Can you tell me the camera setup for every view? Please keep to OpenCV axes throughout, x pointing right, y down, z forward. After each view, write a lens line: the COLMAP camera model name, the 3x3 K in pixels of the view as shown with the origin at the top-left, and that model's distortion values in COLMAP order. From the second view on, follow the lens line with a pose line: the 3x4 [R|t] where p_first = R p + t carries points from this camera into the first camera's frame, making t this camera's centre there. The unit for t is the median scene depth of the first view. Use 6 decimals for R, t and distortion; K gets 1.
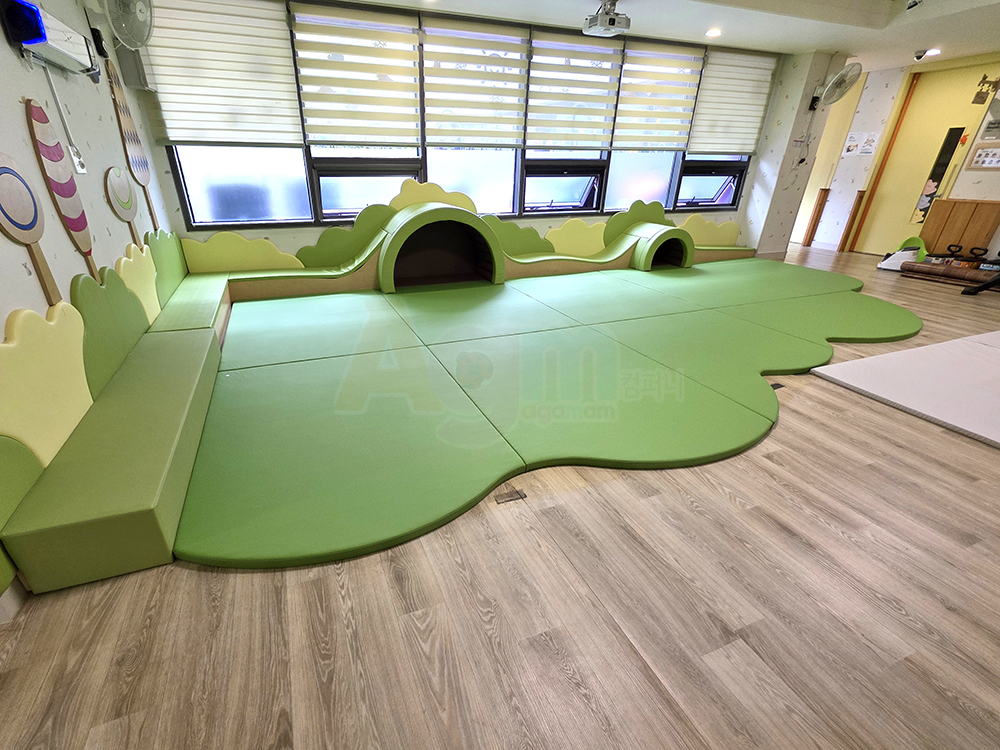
lens RADIAL K [[433.7, 0, 499.8], [0, 433.7, 396.7], [0, 0, 1]] dist [-0.005657, -0.000716]
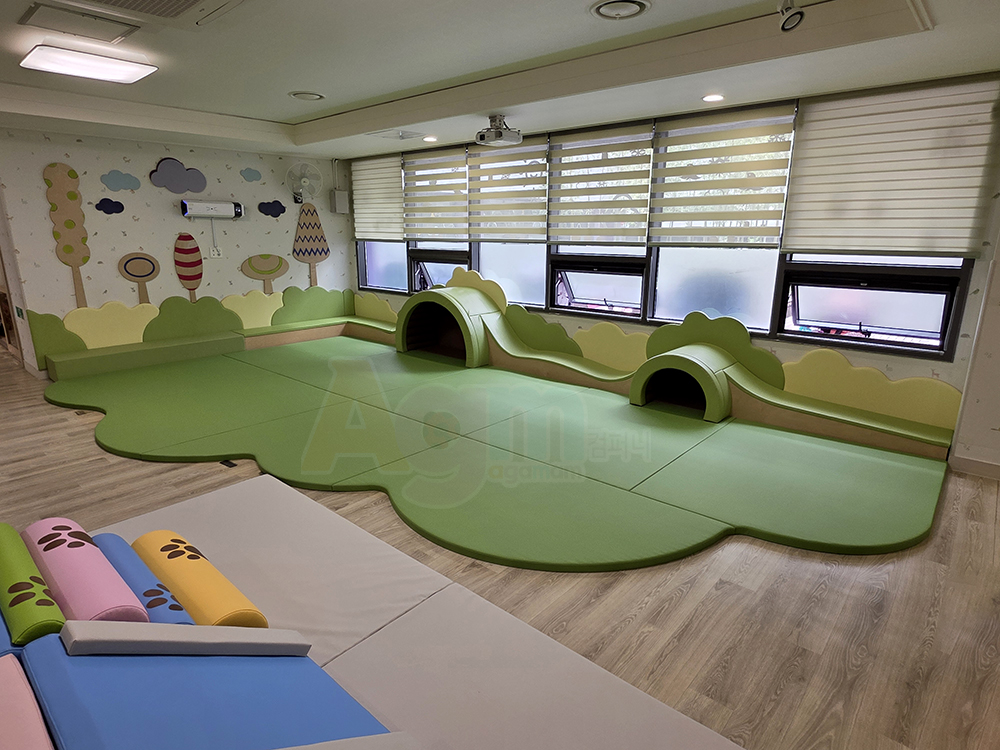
lens RADIAL K [[564.1, 0, 500.0], [0, 564.1, 375.0], [0, 0, 1]] dist [-0.001478, -0.000192]
pose [[0.463519, 0.215286, -0.859536, 1.016774], [-0.424533, 0.905410, -0.002160, -0.243447], [0.777767, 0.365902, 0.511071, 0.359402]]
